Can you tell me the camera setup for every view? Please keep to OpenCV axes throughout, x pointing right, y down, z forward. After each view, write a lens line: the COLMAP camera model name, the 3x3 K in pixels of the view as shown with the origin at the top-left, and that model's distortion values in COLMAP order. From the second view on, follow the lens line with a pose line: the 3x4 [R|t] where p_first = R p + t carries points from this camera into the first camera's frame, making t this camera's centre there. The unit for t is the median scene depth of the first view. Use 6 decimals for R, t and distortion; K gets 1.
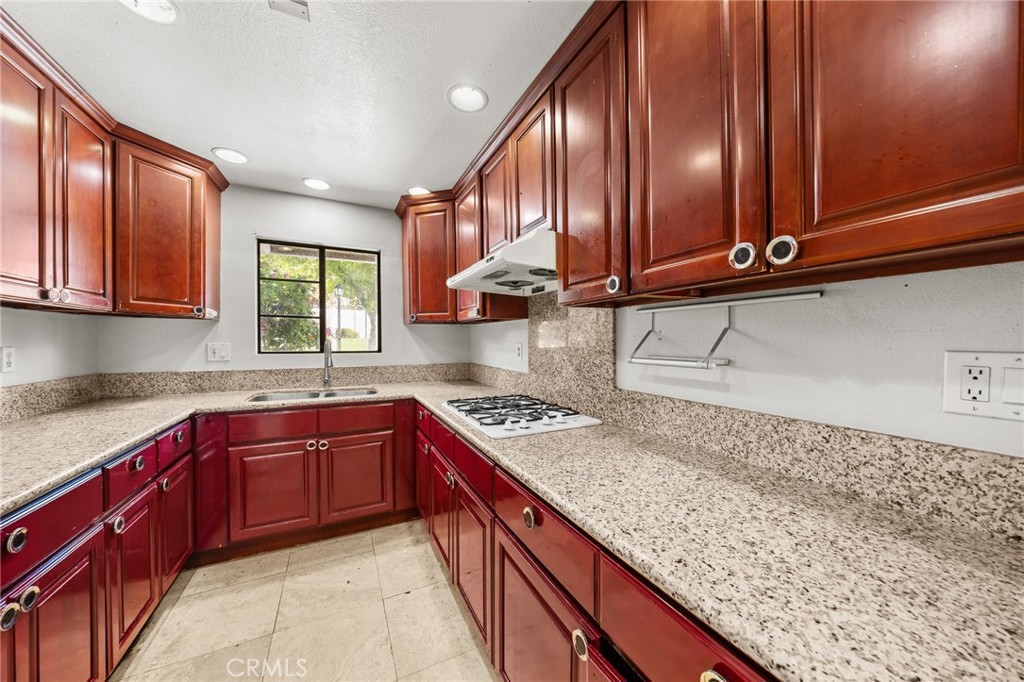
lens RADIAL K [[360.3, 0, 507.4], [0, 360.3, 339.5], [0, 0, 1]] dist [-0.000187, -0.000038]
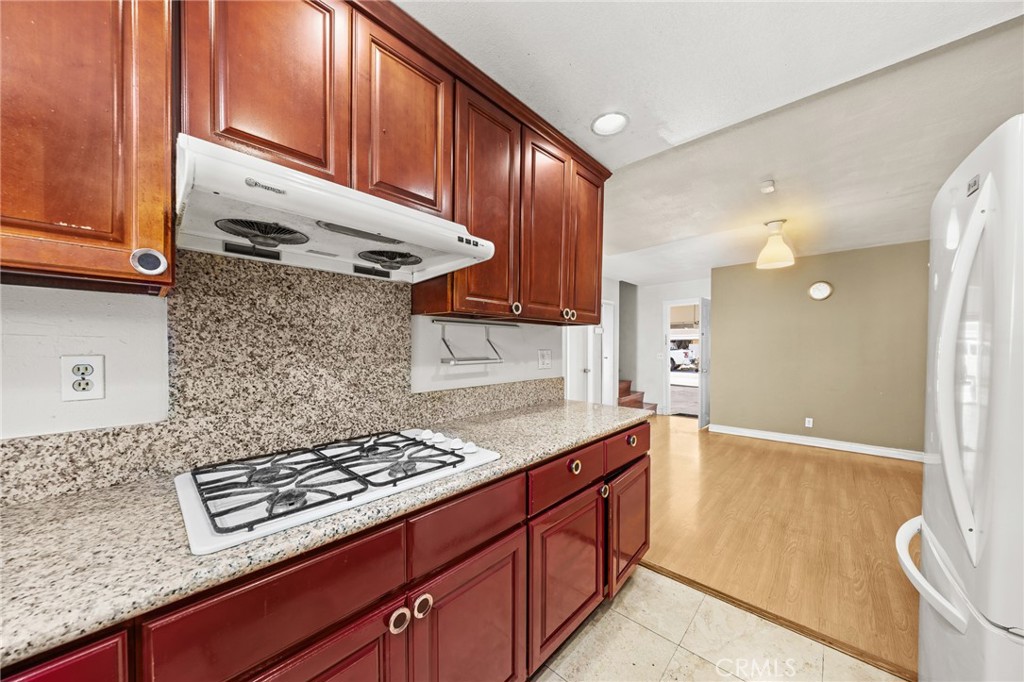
lens RADIAL K [[347.8, 0, 514.8], [0, 347.8, 346.7], [0, 0, 1]] dist [-0.006630, -0.000048]
pose [[-0.392420, 0.006222, 0.919765, -0.674861], [0.003244, 0.999980, -0.005381, 0.008056], [-0.919781, 0.000872, -0.392432, 1.053018]]
